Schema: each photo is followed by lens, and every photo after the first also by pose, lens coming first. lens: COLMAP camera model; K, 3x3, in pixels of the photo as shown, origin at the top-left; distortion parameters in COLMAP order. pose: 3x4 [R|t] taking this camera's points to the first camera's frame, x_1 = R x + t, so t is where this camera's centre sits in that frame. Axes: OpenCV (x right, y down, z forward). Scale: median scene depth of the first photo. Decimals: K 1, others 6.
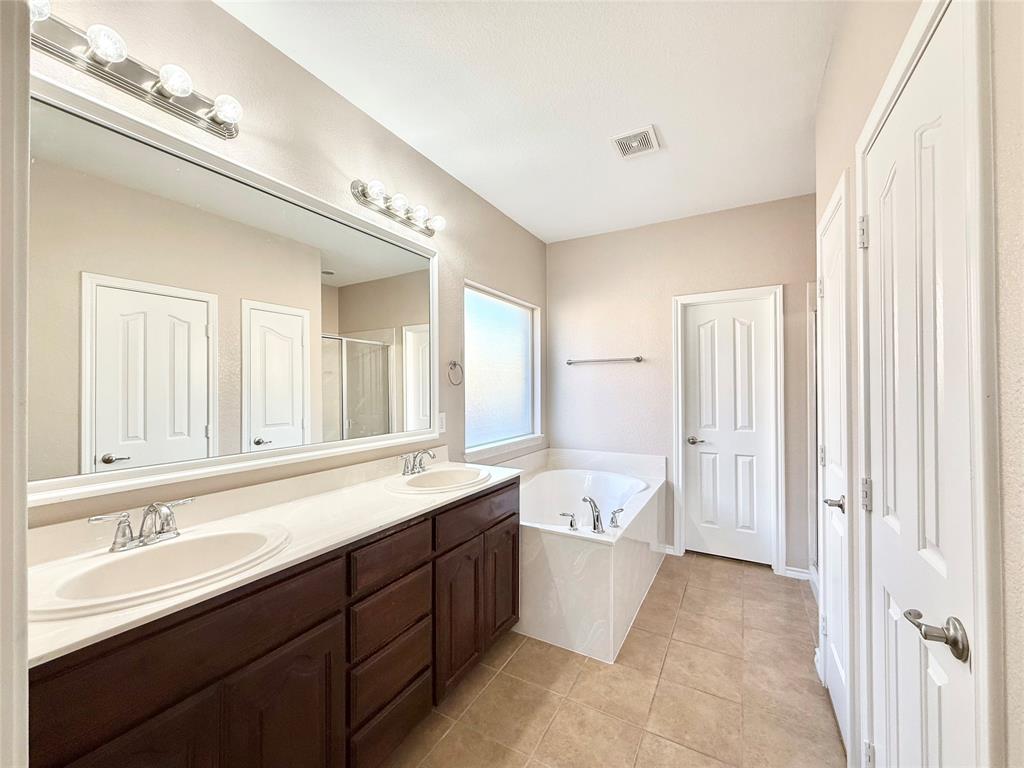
lens RADIAL K [[407.3, 0, 510.2], [0, 407.3, 383.6], [0, 0, 1]] dist [0.001080, 0.000038]
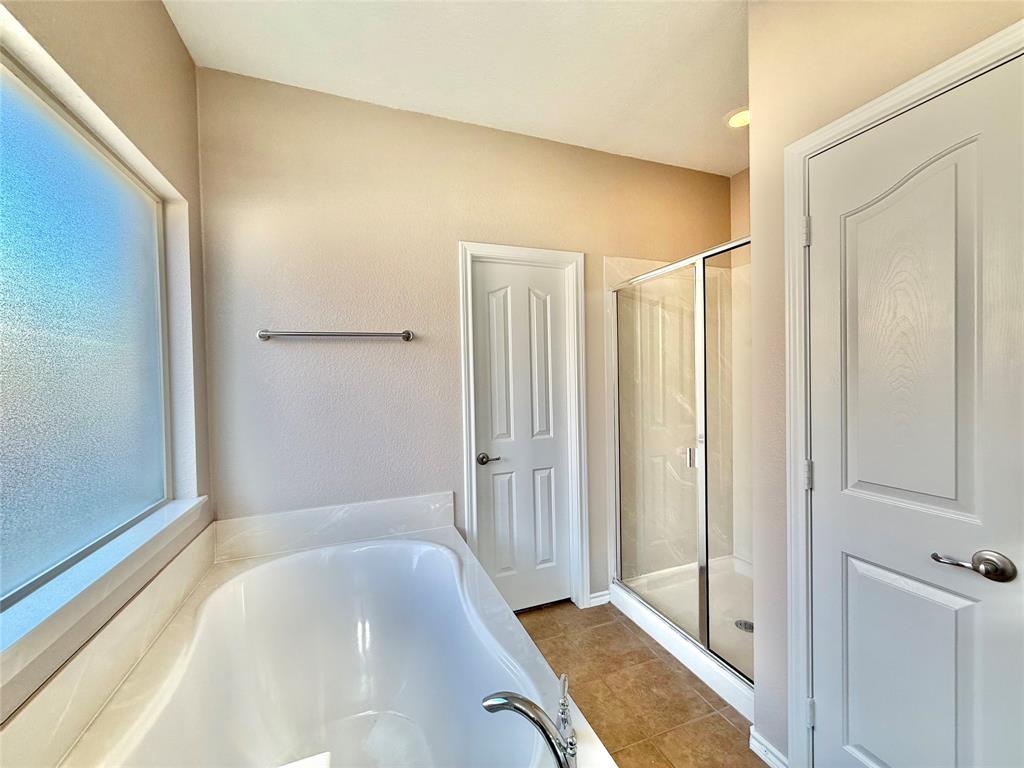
lens RADIAL K [[407.3, 0, 510.2], [0, 407.3, 383.6], [0, 0, 1]] dist [0.001080, 0.000038]
pose [[0.637655, -0.021327, 0.770027, -0.050790], [0.012285, 0.999771, 0.017517, 0.001051], [-0.770224, -0.001710, 0.637771, 0.538146]]
